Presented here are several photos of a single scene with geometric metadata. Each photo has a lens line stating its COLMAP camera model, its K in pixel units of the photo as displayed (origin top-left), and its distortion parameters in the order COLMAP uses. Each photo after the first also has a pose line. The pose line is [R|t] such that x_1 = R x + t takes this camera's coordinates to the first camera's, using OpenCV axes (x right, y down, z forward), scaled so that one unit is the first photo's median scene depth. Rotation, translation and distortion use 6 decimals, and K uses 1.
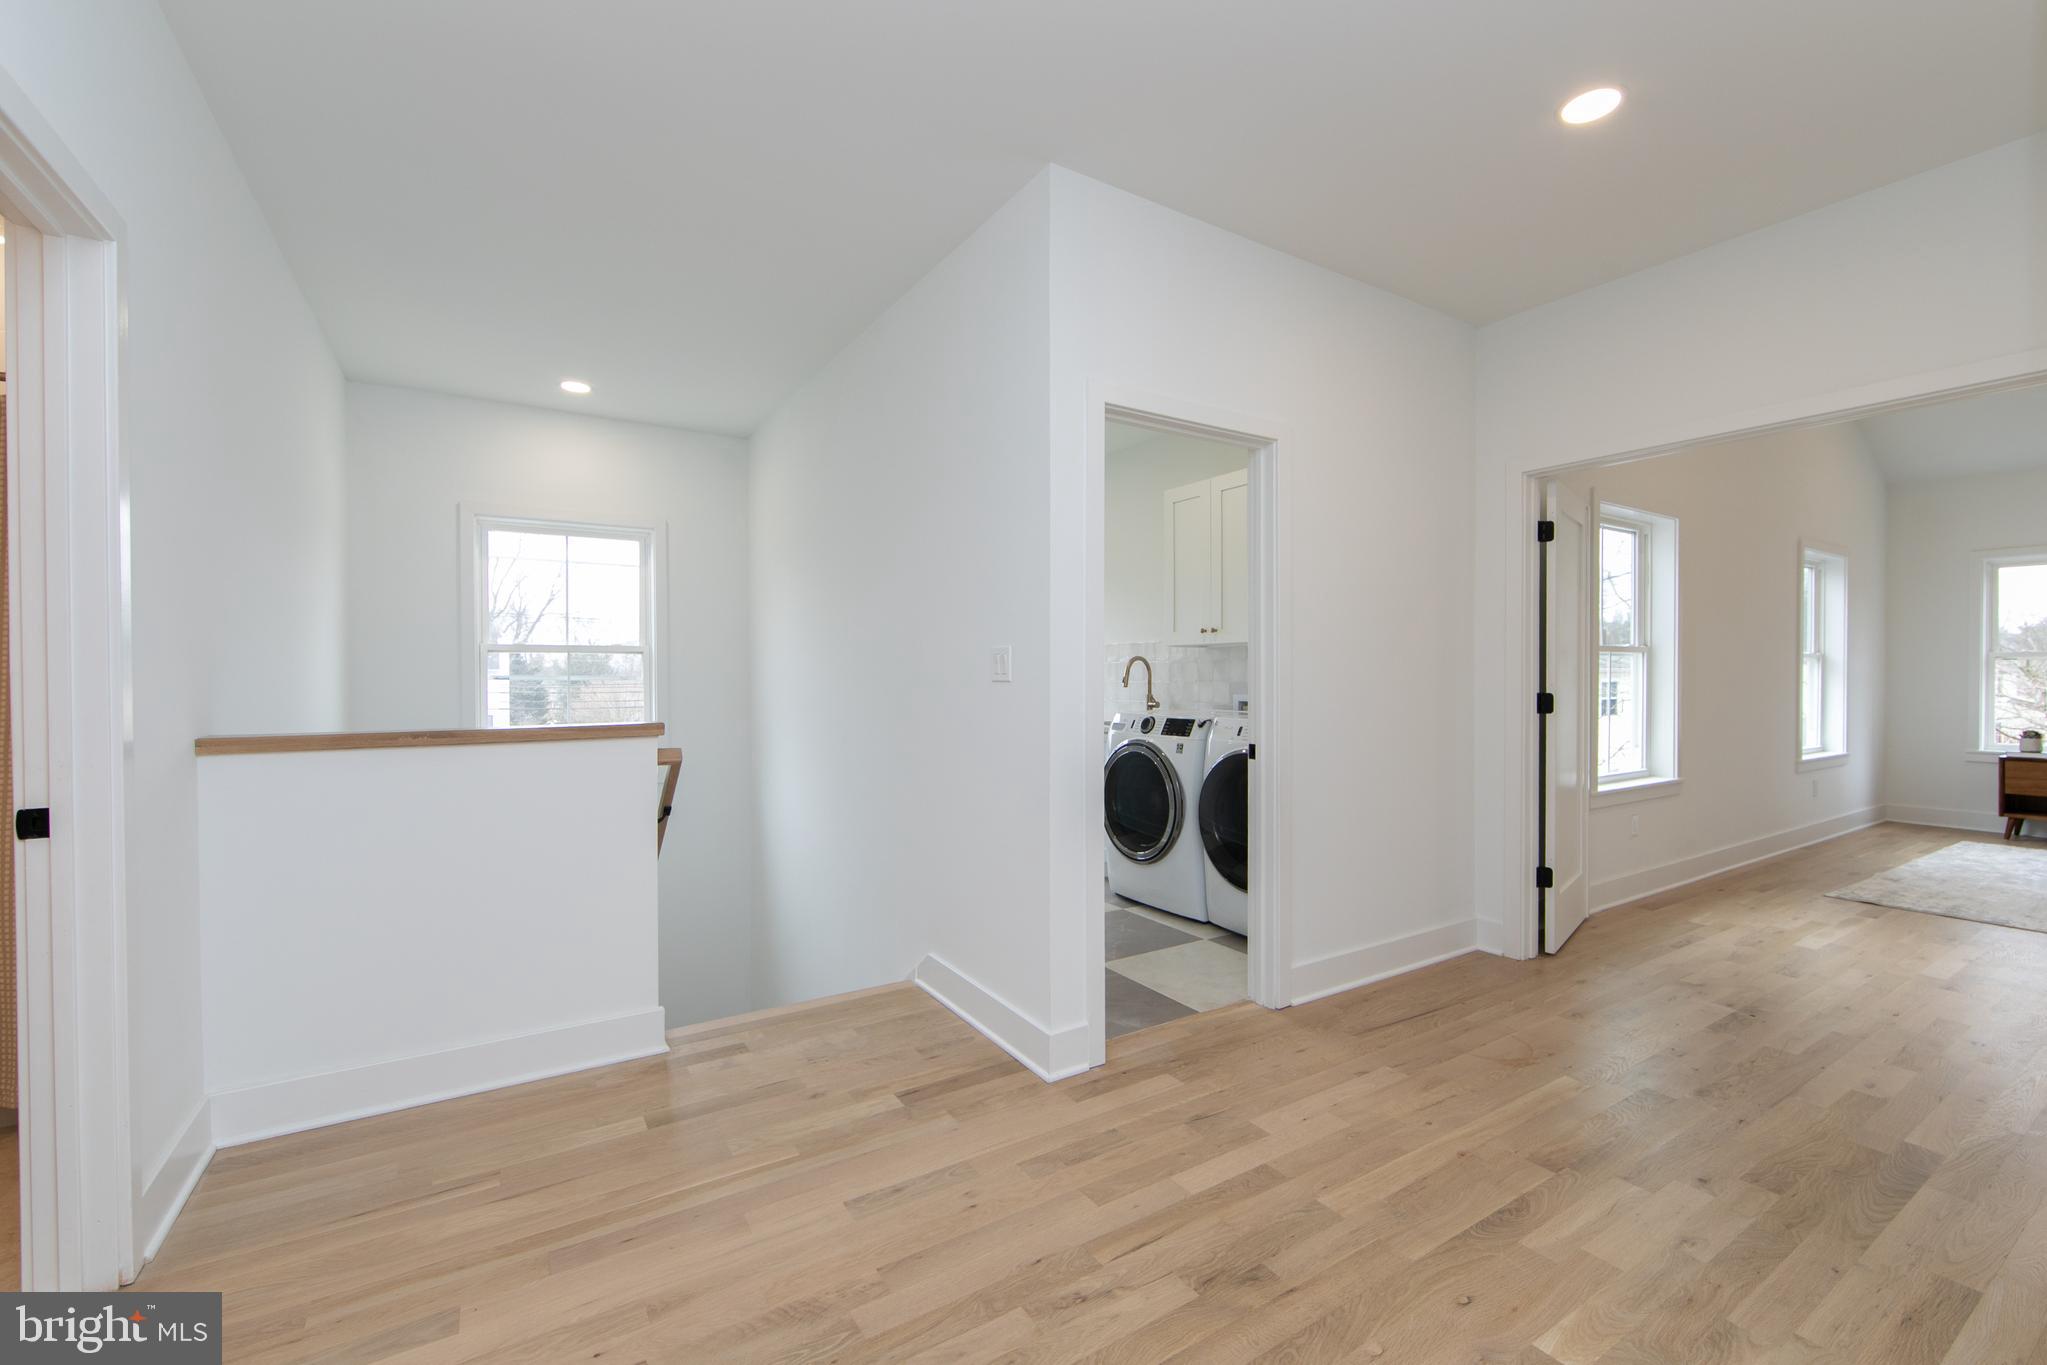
lens RADIAL K [[800.9, 0, 1029.3], [0, 800.9, 685.9], [0, 0, 1]] dist [-0.003448, -0.000225]
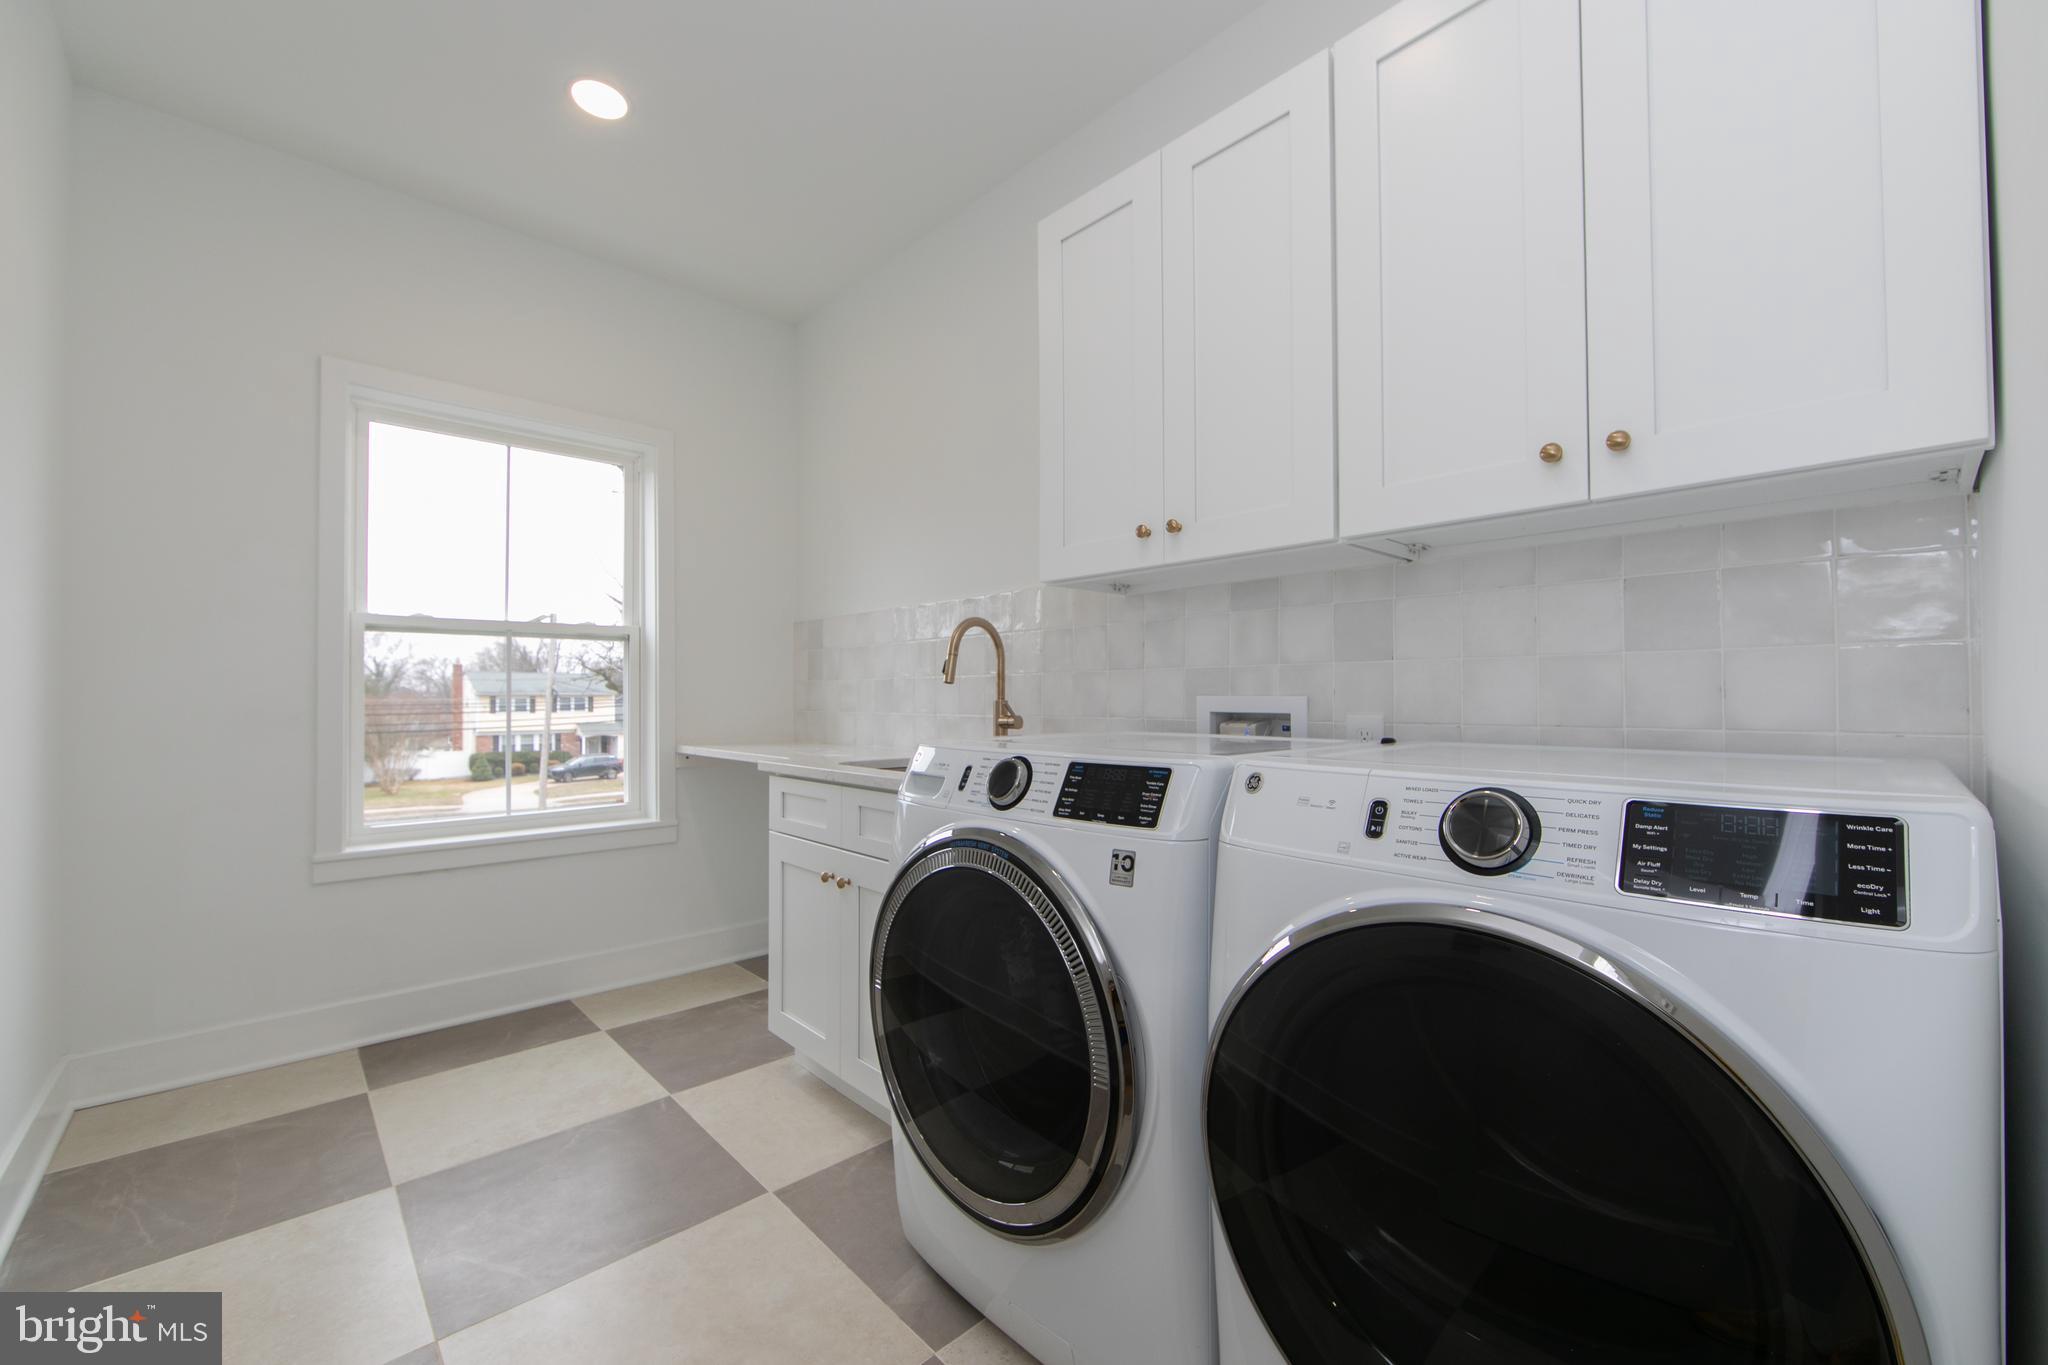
lens RADIAL K [[801.3, 0, 1029.8], [0, 801.3, 685.9], [0, 0, 1]] dist [-0.003448, -0.000225]
pose [[0.979095, 0.000098, 0.203402, 0.083969], [0.004740, 0.999717, -0.023298, 0.015616], [-0.203347, 0.023775, 0.978818, 0.634895]]
